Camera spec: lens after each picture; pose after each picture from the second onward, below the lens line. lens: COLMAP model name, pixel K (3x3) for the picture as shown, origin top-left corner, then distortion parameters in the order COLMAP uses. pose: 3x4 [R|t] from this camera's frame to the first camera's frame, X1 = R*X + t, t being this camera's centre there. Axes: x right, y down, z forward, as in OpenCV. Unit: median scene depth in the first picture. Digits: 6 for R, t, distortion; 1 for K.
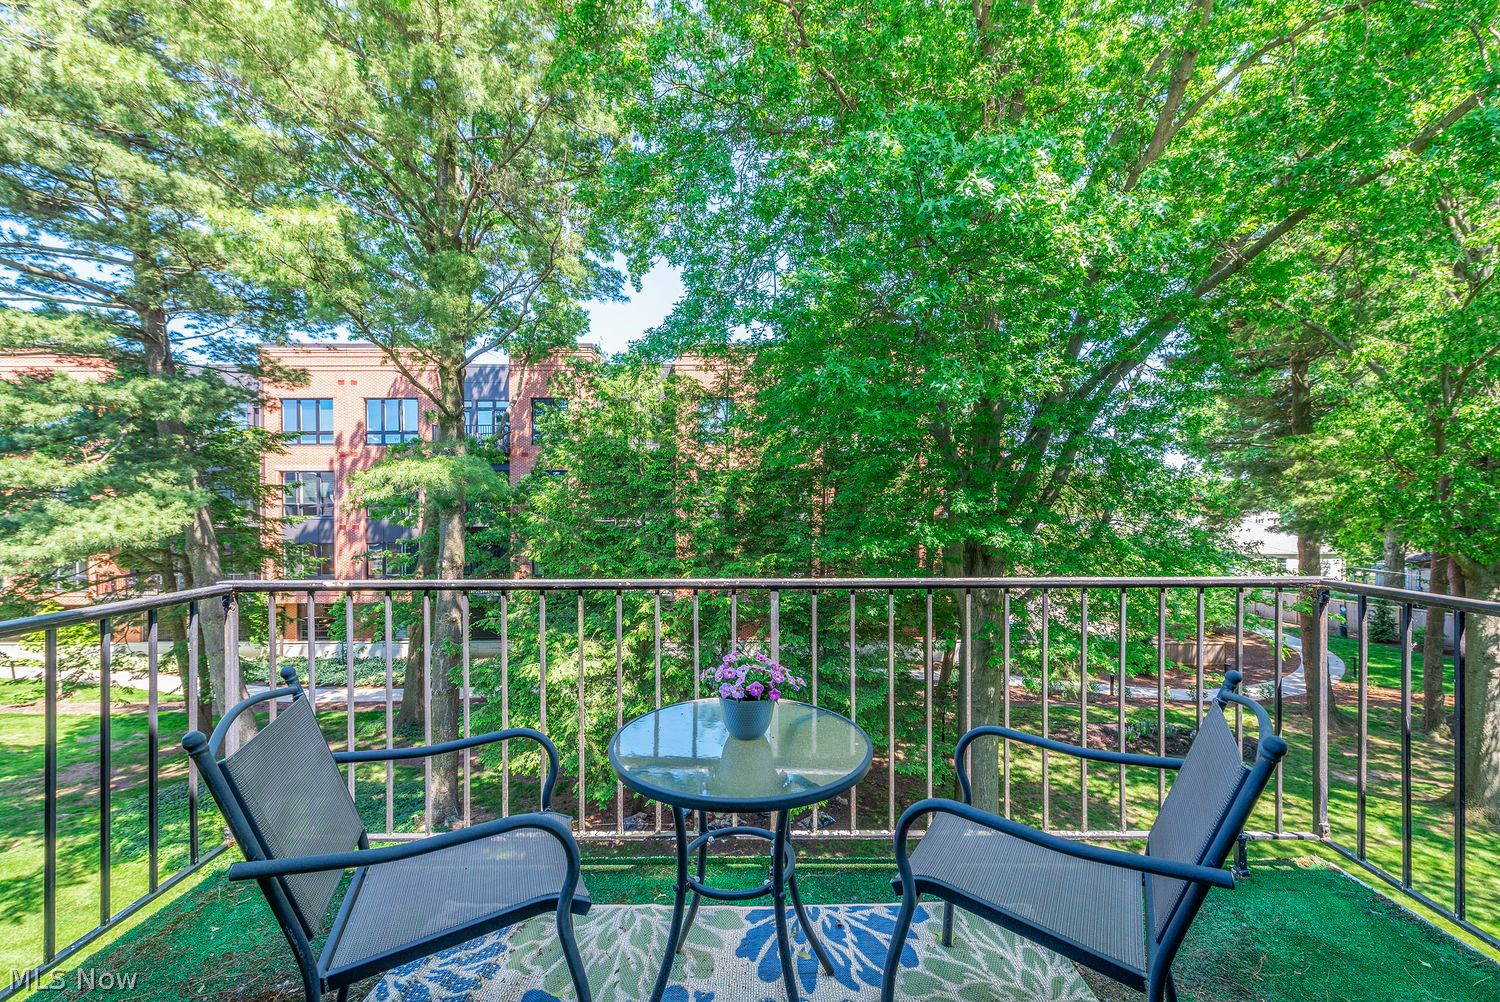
lens RADIAL K [[592.0, 0, 740.6], [0, 592.0, 506.0], [0, 0, 1]] dist [0.006767, -0.000707]
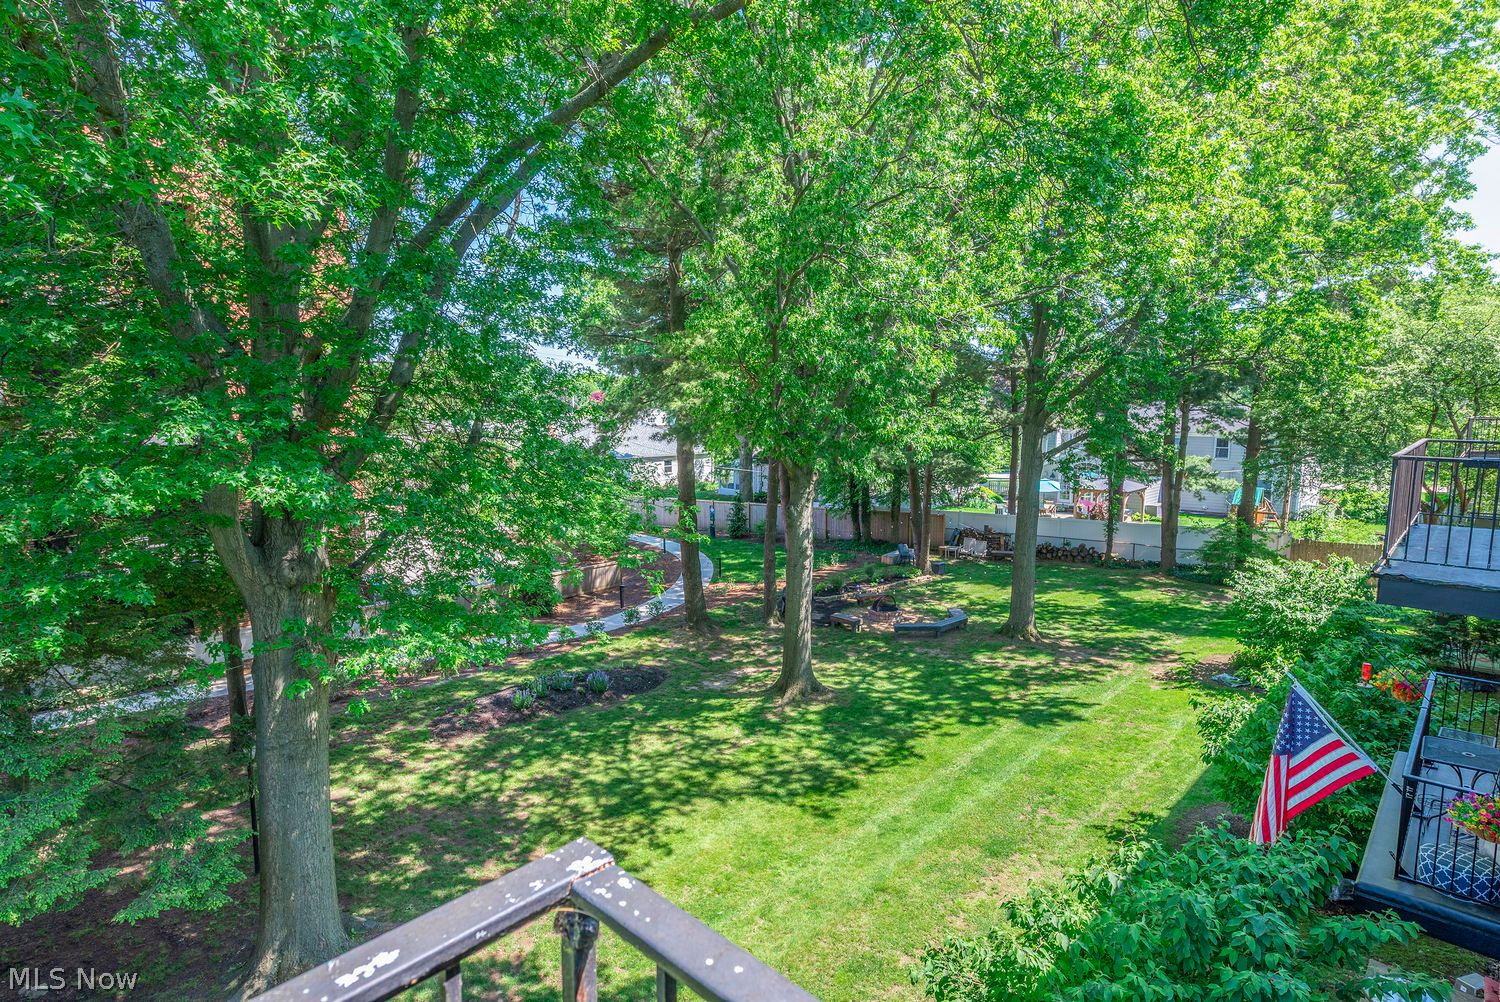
lens RADIAL K [[799.6, 0, 755.8], [0, 799.6, 500.1], [0, 0, 1]] dist [0.016602, -0.008275]
pose [[0.664696, -0.090661, 0.741593, 0.097433], [-0.000260, 0.992582, 0.121578, -0.013918], [-0.747114, -0.081006, 0.659741, 0.087507]]
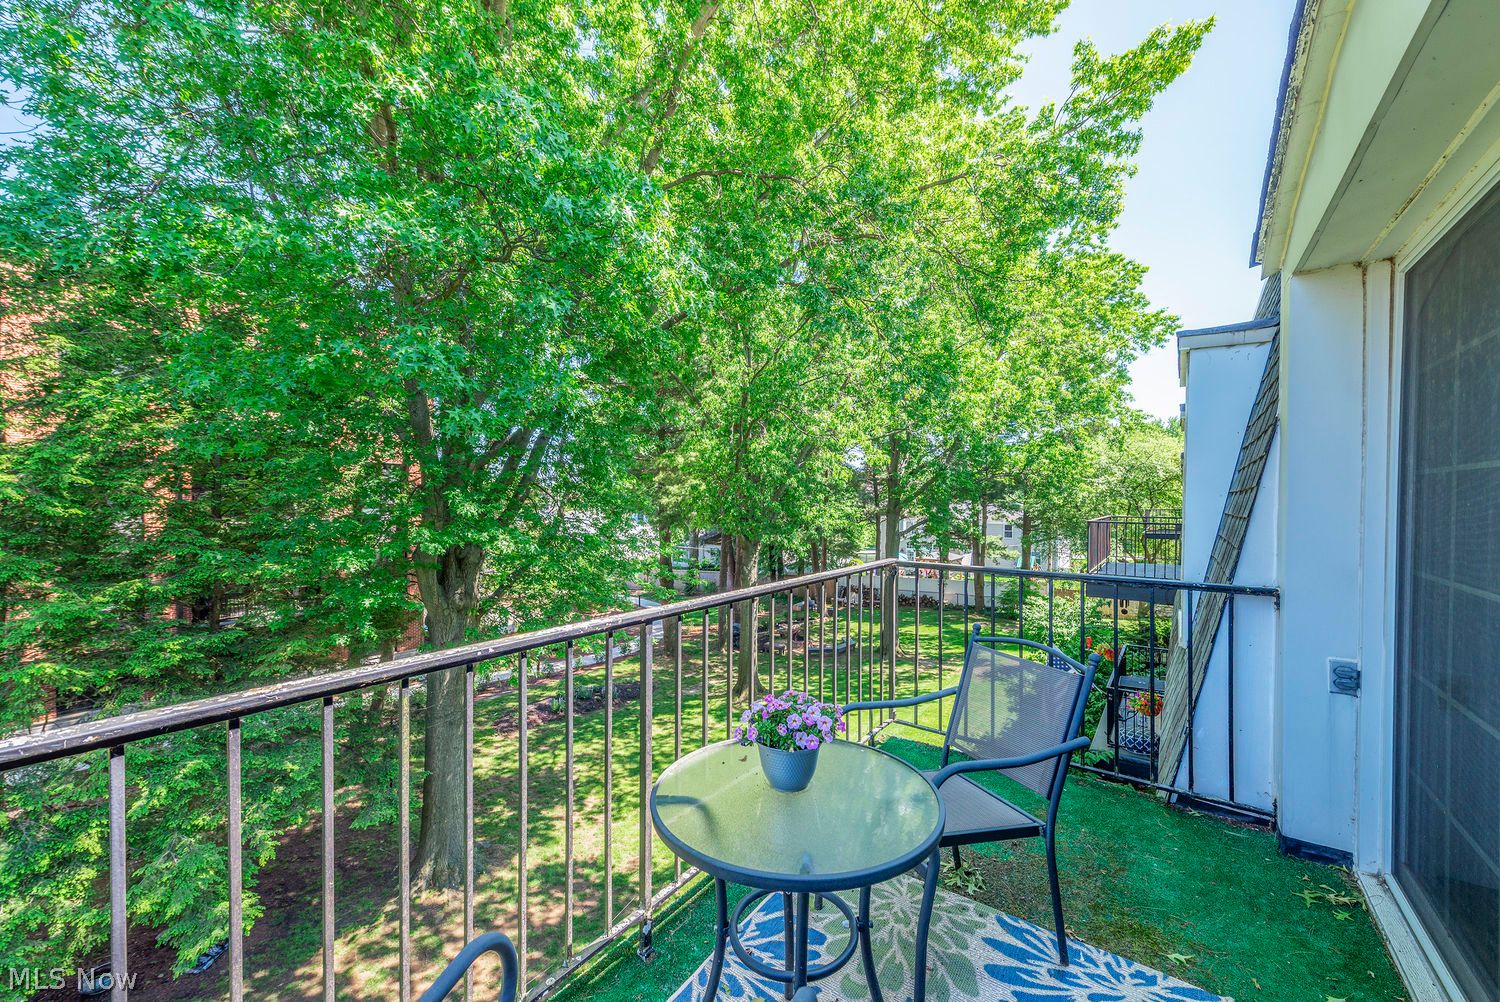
lens RADIAL K [[592.0, 0, 753.5], [0, 592.0, 500.5], [0, 0, 1]] dist [0.006767, -0.000707]
pose [[0.571480, 0.003432, 0.820609, -0.076793], [-0.001425, 0.999994, -0.003189, -0.005184], [-0.820615, 0.000653, 0.571481, 0.049173]]
